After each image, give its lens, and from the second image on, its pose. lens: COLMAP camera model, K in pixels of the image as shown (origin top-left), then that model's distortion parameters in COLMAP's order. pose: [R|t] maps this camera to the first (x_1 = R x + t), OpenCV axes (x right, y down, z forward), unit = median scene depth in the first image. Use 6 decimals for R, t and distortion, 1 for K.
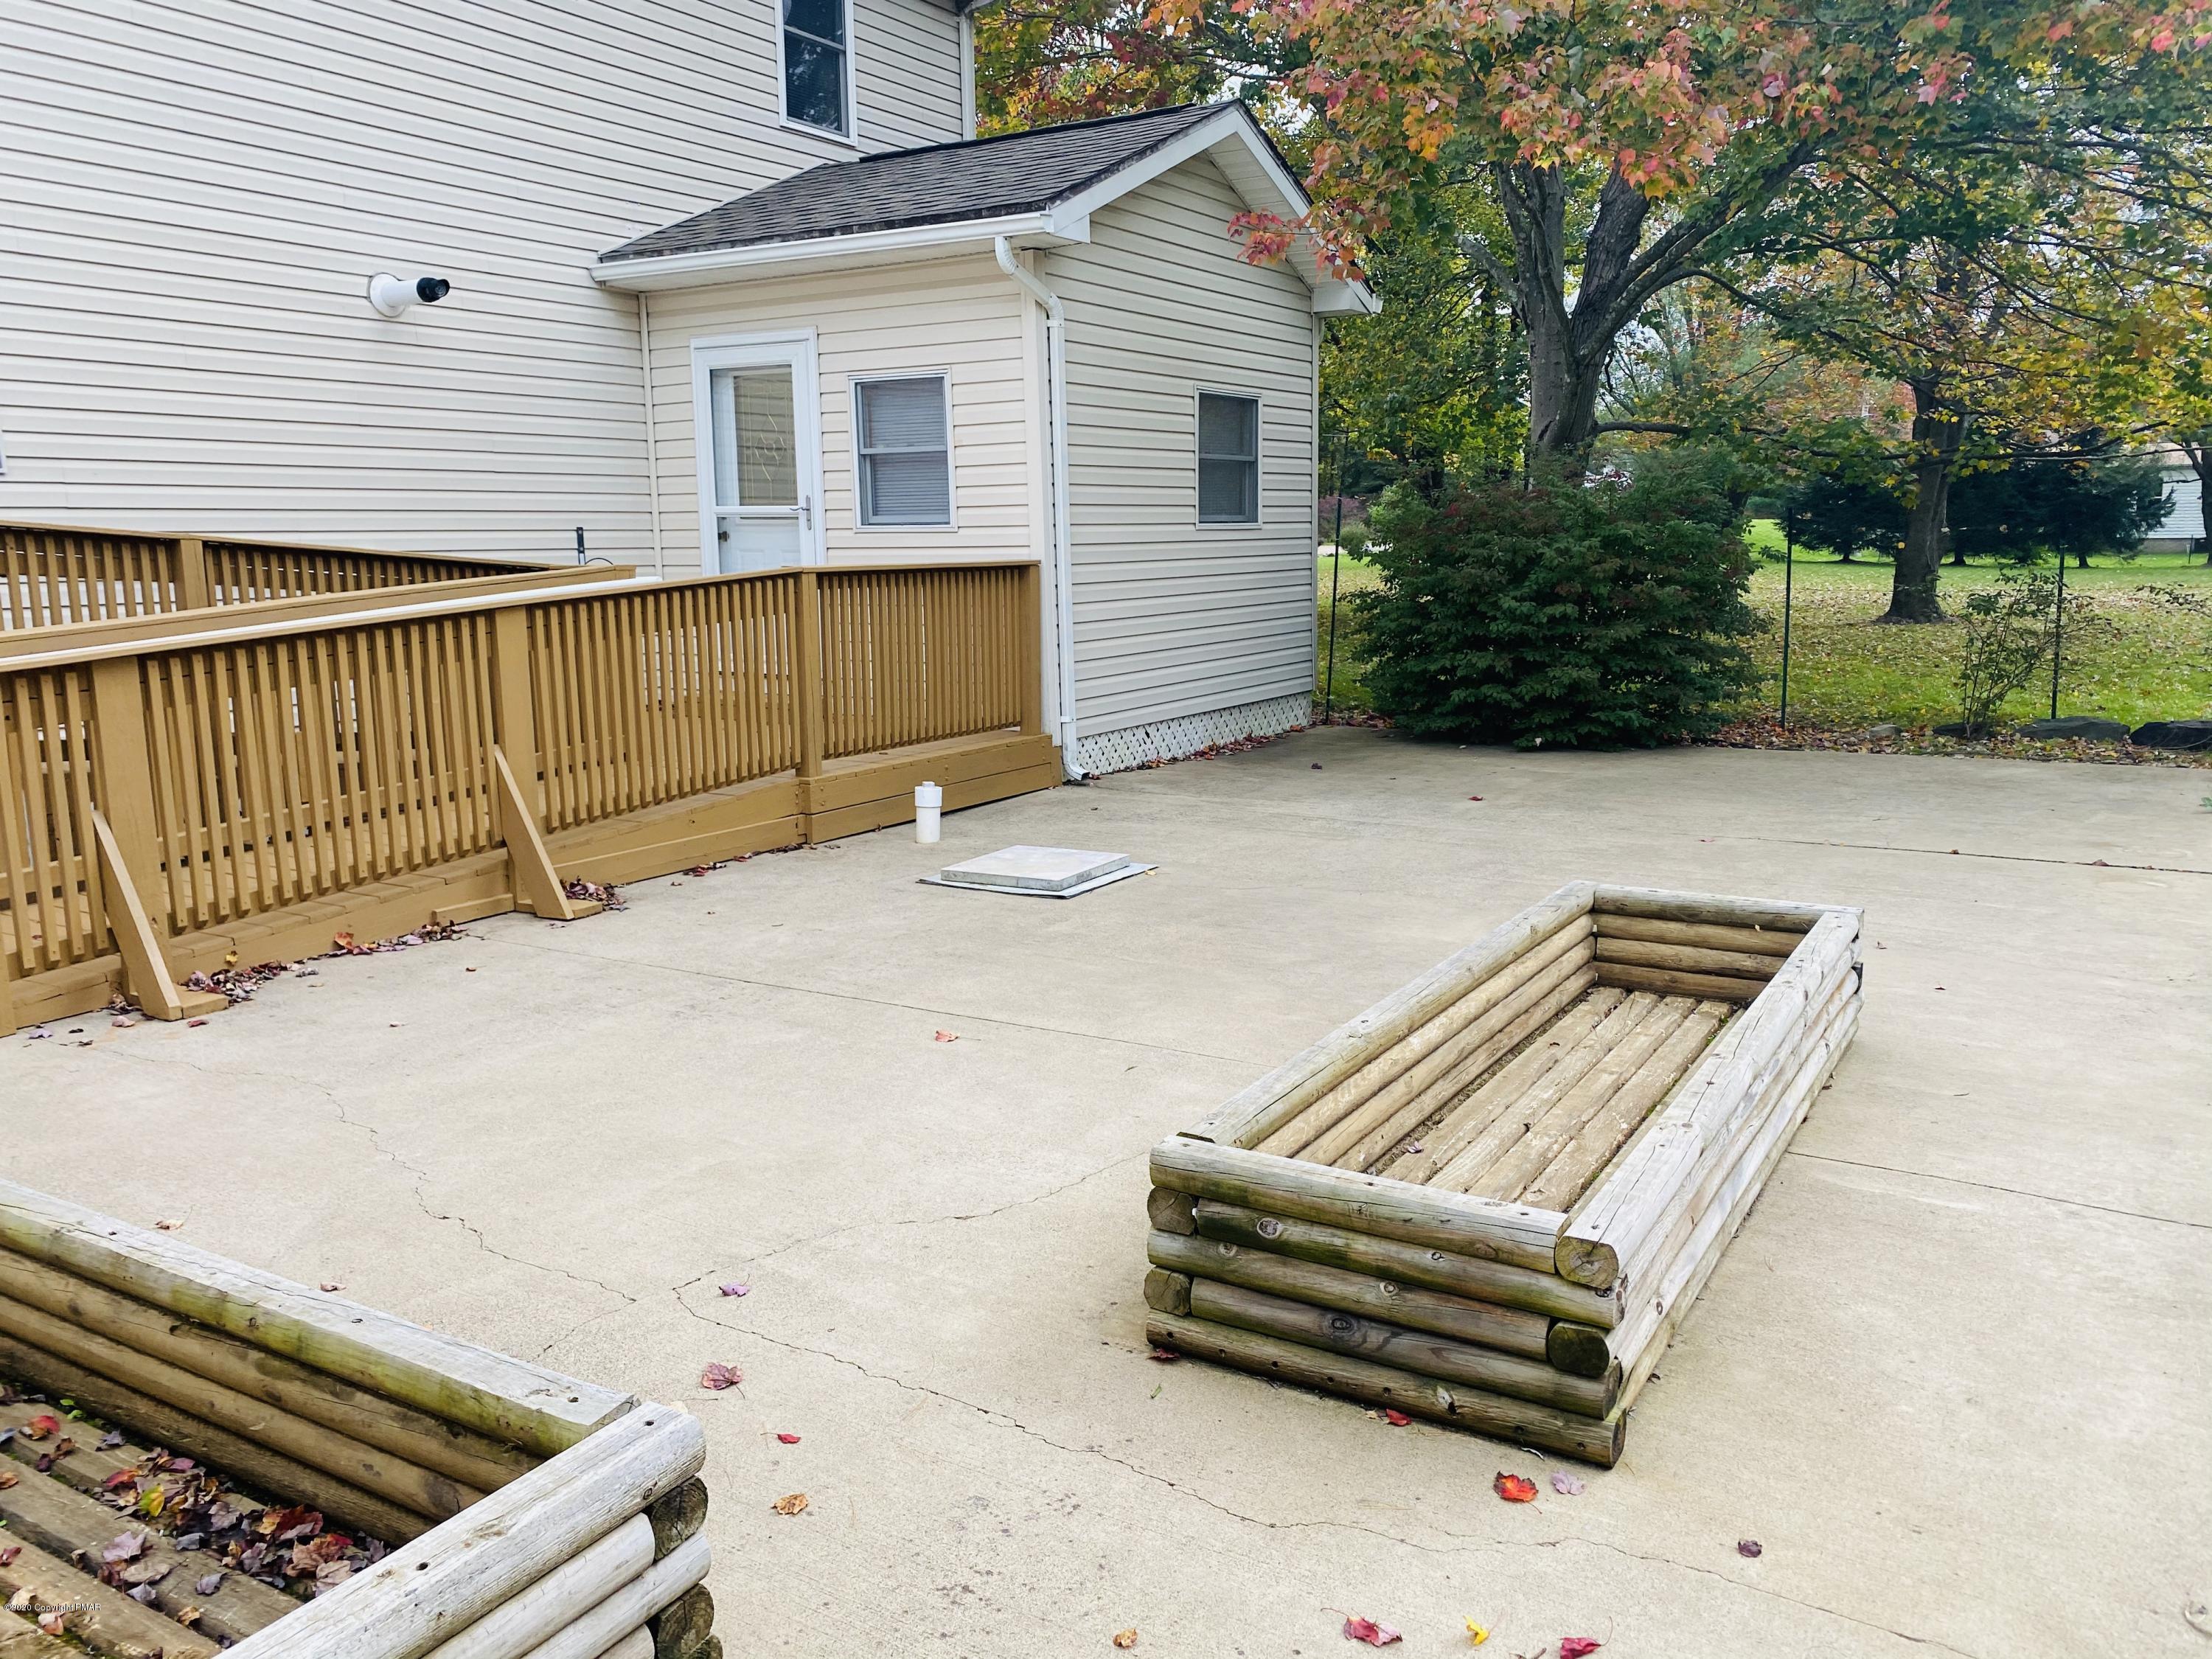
lens RADIAL K [[1670.4, 0, 1117.3], [0, 1670.4, 828.1], [0, 0, 1]] dist [0.044925, -0.050105]
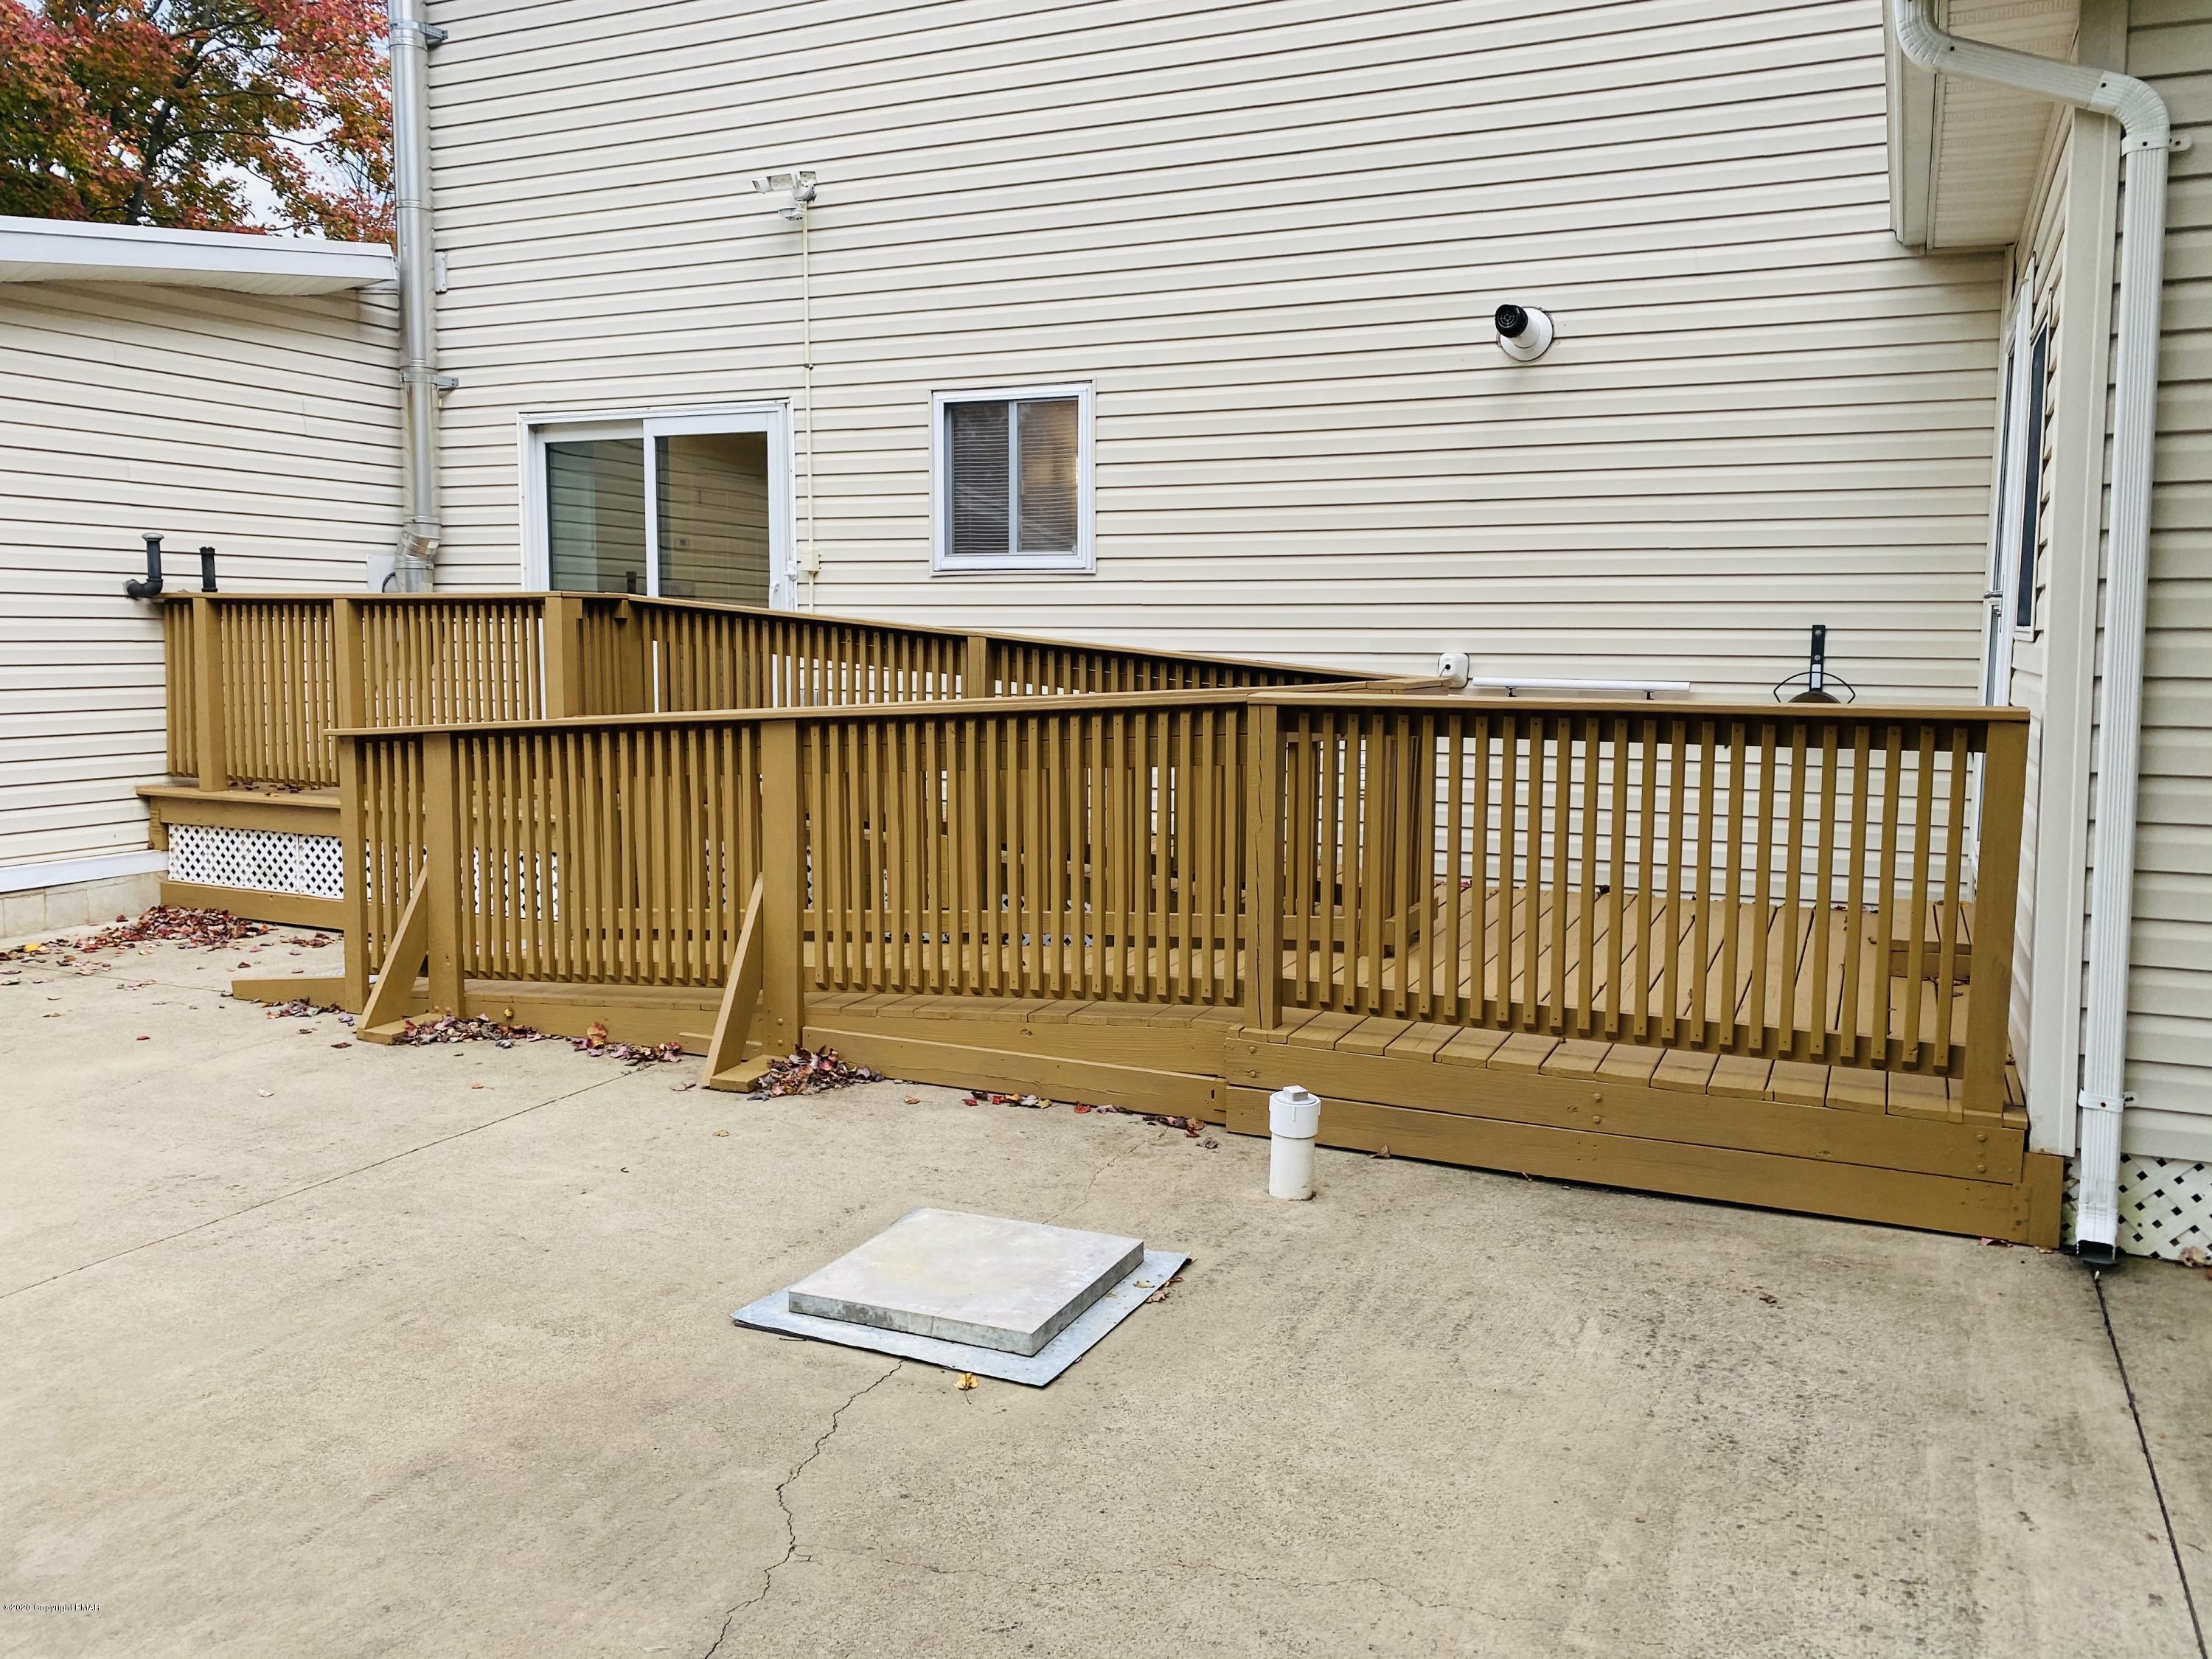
lens RADIAL K [[1670.4, 0, 1117.6], [0, 1670.4, 836.8], [0, 0, 1]] dist [0.044925, -0.050105]
pose [[0.123814, 0.133635, -0.983266, 0.624450], [-0.179610, 0.977541, 0.110240, -0.241604], [0.975915, 0.162955, 0.145035, 1.285960]]
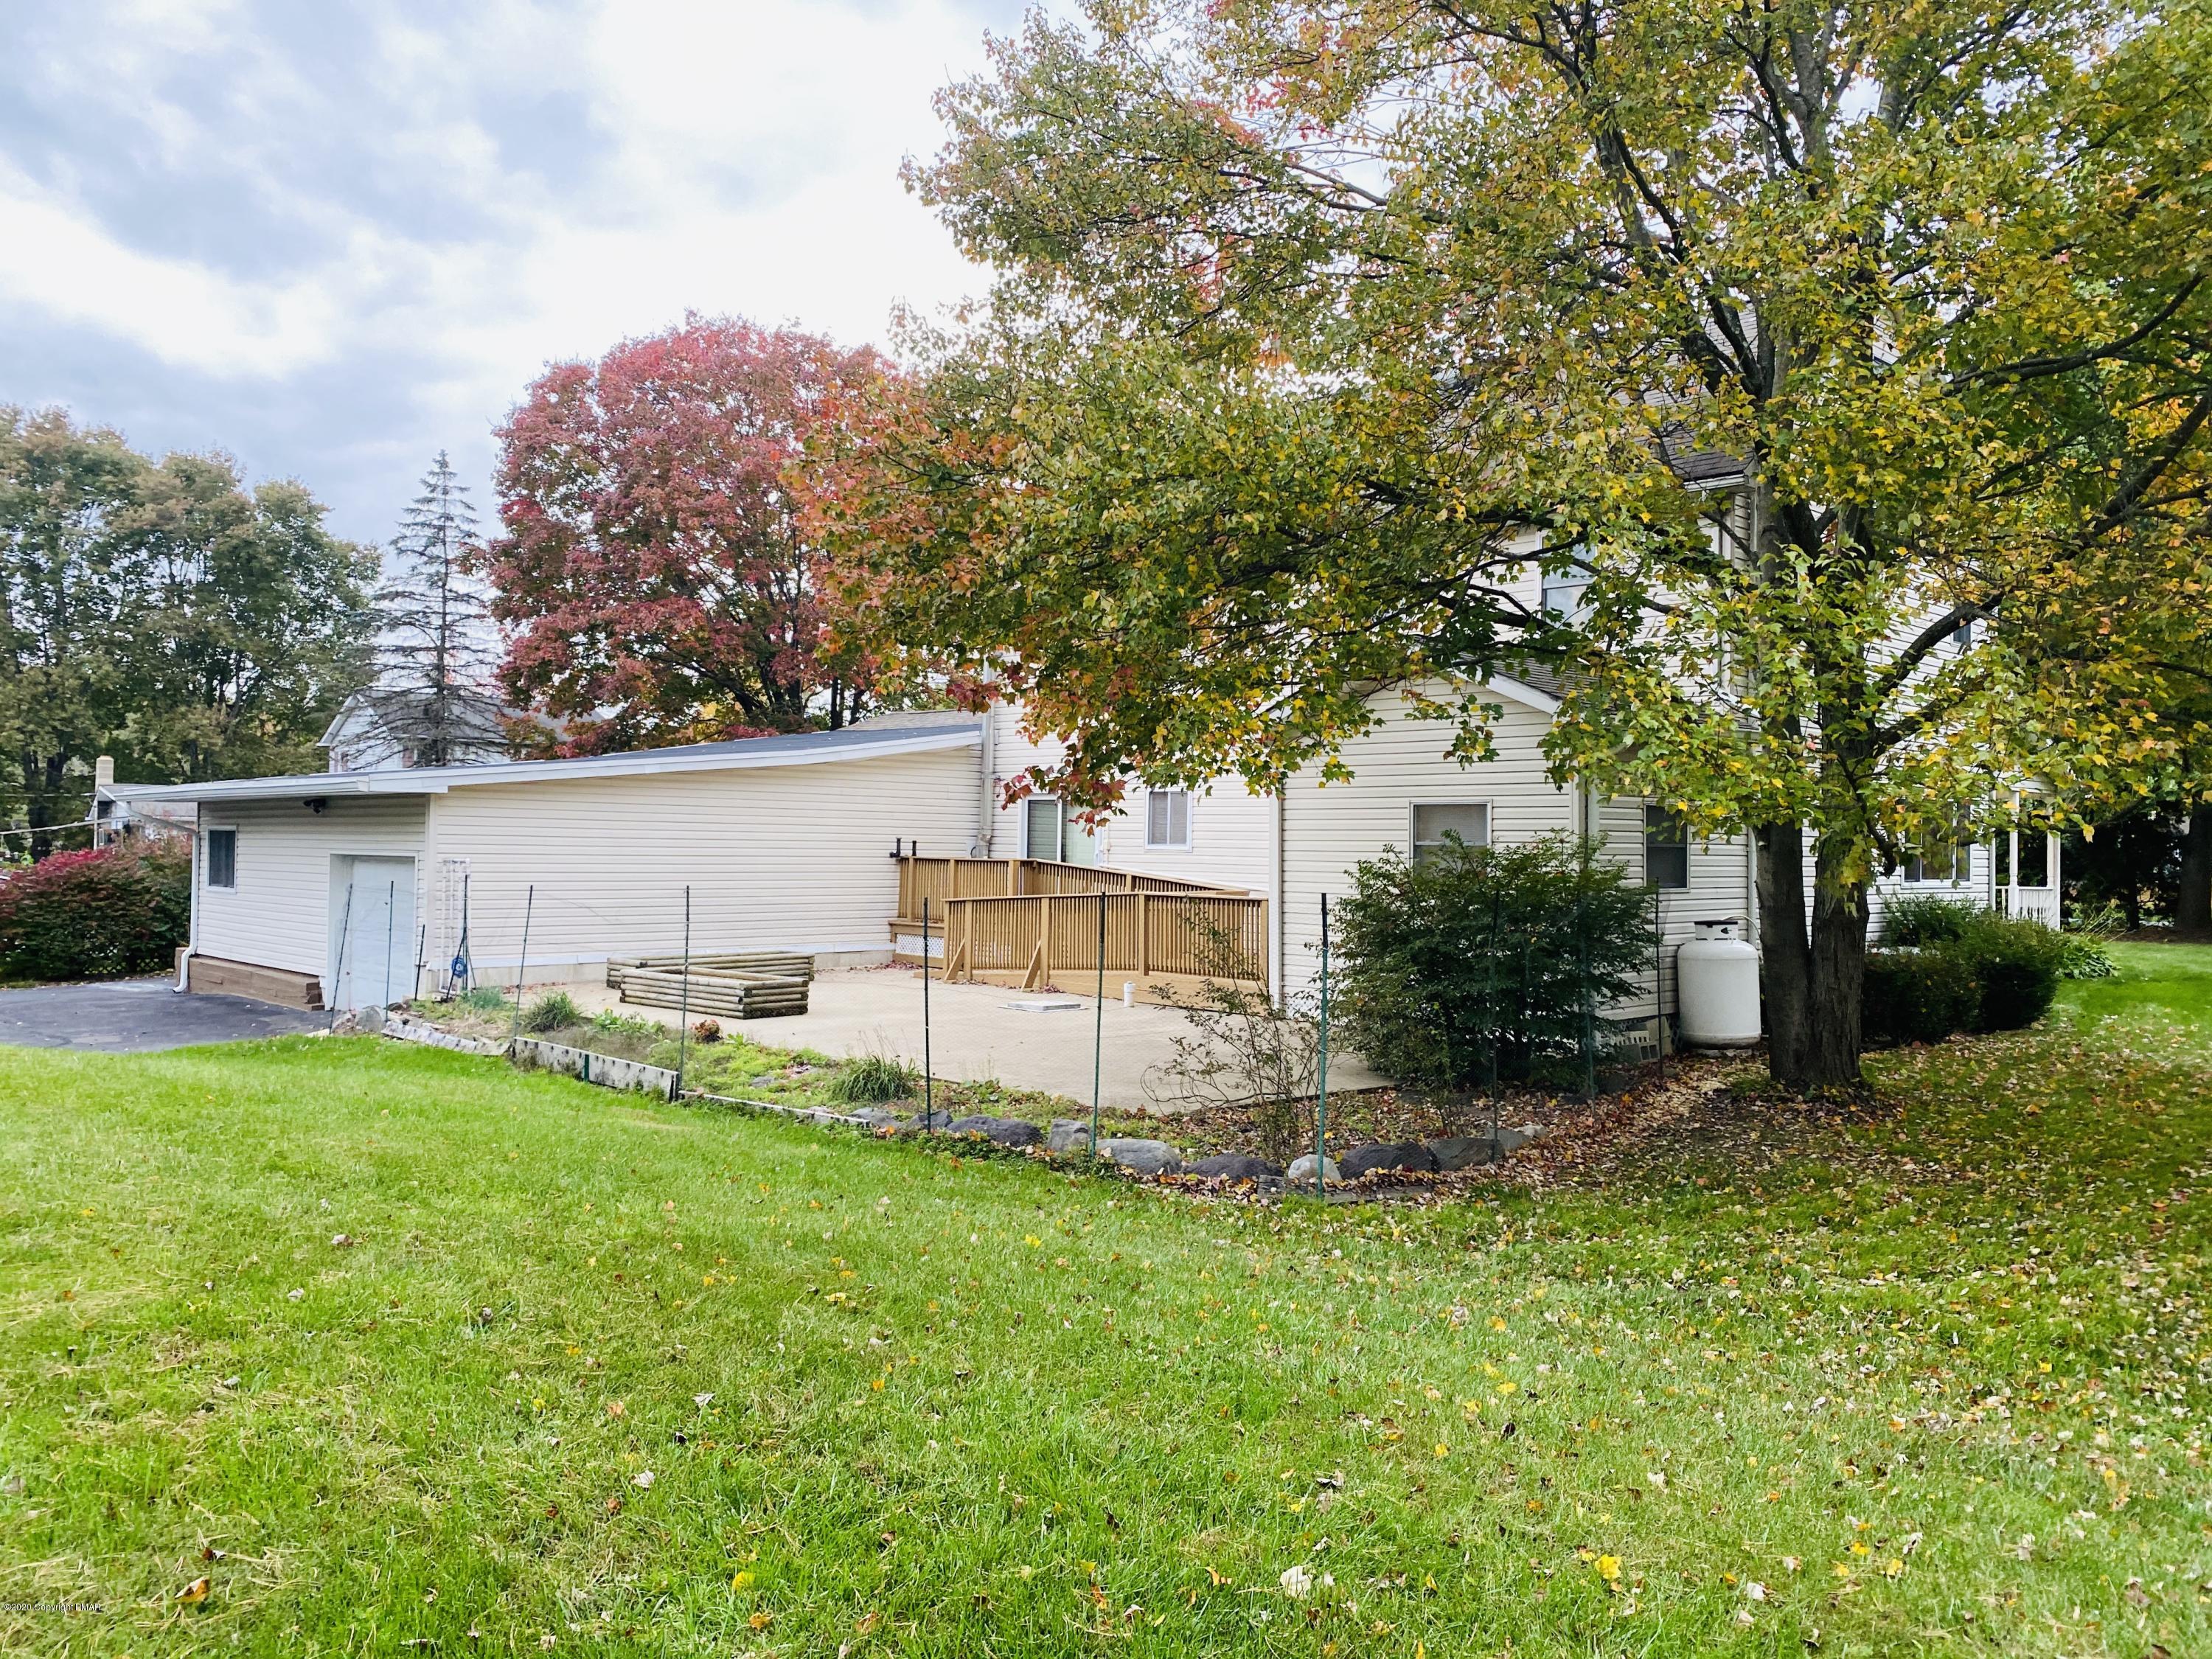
lens RADIAL K [[1670.4, 0, 1104.3], [0, 1670.4, 827.2], [0, 0, 1]] dist [0.044925, -0.050105]
pose [[-0.240376, -0.000386, -0.970680, 3.414318], [-0.181240, 0.982432, 0.044491, -0.528690], [0.953610, 0.186621, -0.236223, 2.267762]]
